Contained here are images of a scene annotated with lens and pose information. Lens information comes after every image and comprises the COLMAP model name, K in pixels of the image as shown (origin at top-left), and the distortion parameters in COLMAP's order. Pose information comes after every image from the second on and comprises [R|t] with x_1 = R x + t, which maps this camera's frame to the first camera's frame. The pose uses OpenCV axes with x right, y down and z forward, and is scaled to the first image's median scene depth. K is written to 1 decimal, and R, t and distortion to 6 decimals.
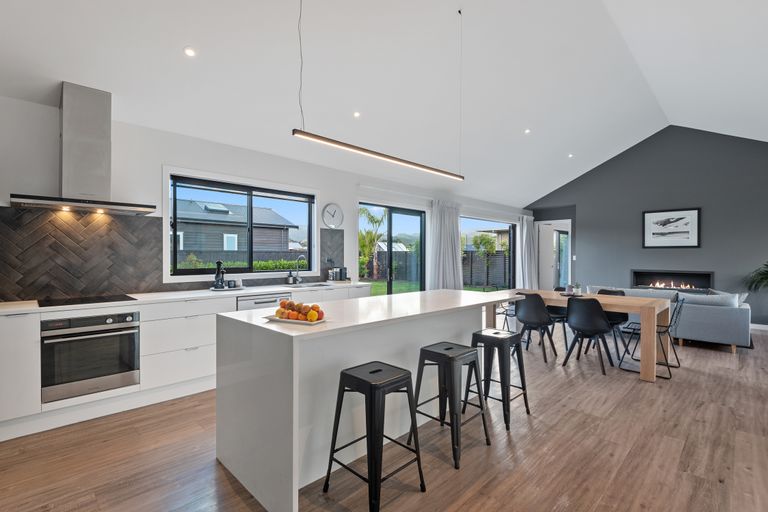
lens RADIAL K [[356.7, 0, 383.6], [0, 356.7, 259.0], [0, 0, 1]] dist [-0.000542, -0.005361]
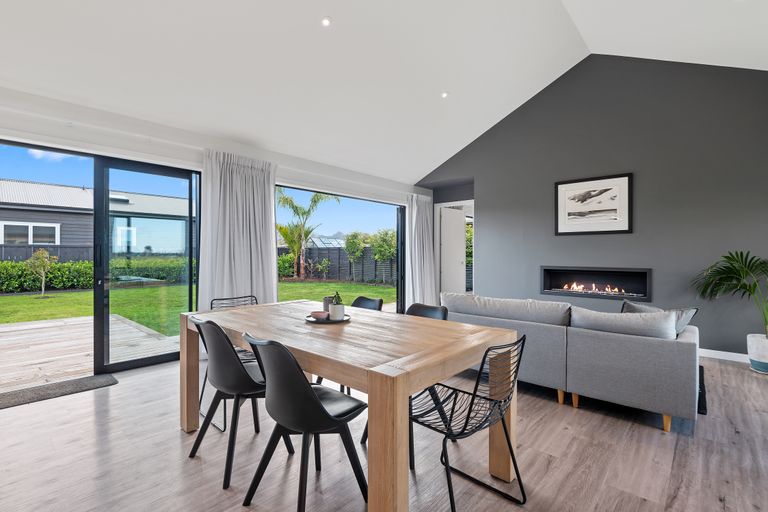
lens RADIAL K [[356.7, 0, 380.9], [0, 356.7, 256.7], [0, 0, 1]] dist [-0.000542, -0.005361]
pose [[0.998439, -0.001613, 0.055829, 0.365232], [0.001796, 0.999993, -0.003225, 0.013386], [-0.055823, 0.003320, 0.998435, 0.341970]]
